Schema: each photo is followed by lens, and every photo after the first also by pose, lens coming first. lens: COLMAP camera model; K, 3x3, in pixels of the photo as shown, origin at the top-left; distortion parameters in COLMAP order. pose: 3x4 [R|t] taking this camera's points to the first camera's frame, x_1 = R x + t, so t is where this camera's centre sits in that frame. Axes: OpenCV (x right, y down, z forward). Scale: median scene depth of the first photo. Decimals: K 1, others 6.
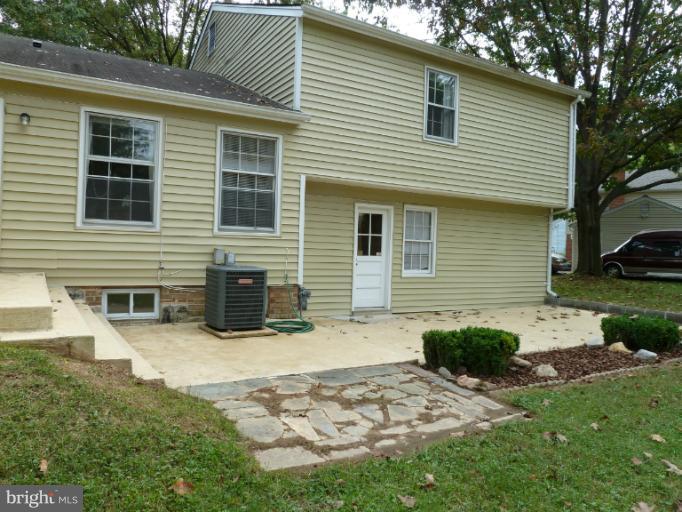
lens RADIAL K [[522.5, 0, 343.7], [0, 522.5, 252.0], [0, 0, 1]] dist [-0.041094, -0.006050]
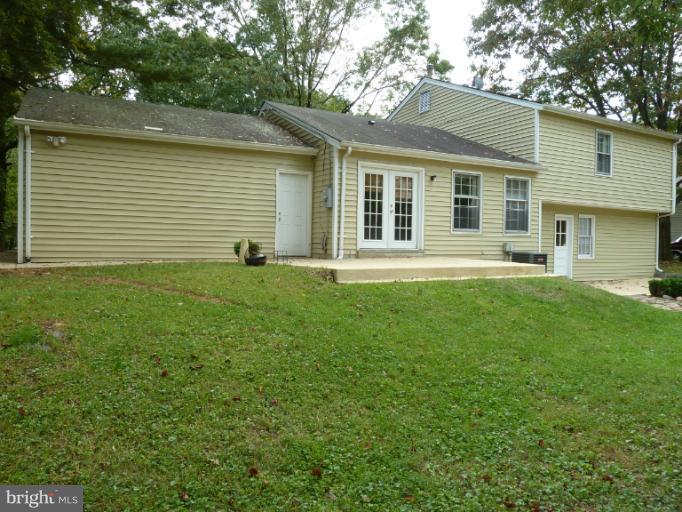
lens RADIAL K [[522.5, 0, 339.0], [0, 522.5, 258.3], [0, 0, 1]] dist [-0.041094, -0.006050]
pose [[0.999185, -0.017652, -0.036289, -0.664475], [0.018360, 0.999646, 0.019272, 0.000801], [0.035936, -0.019922, 0.999156, -0.729310]]
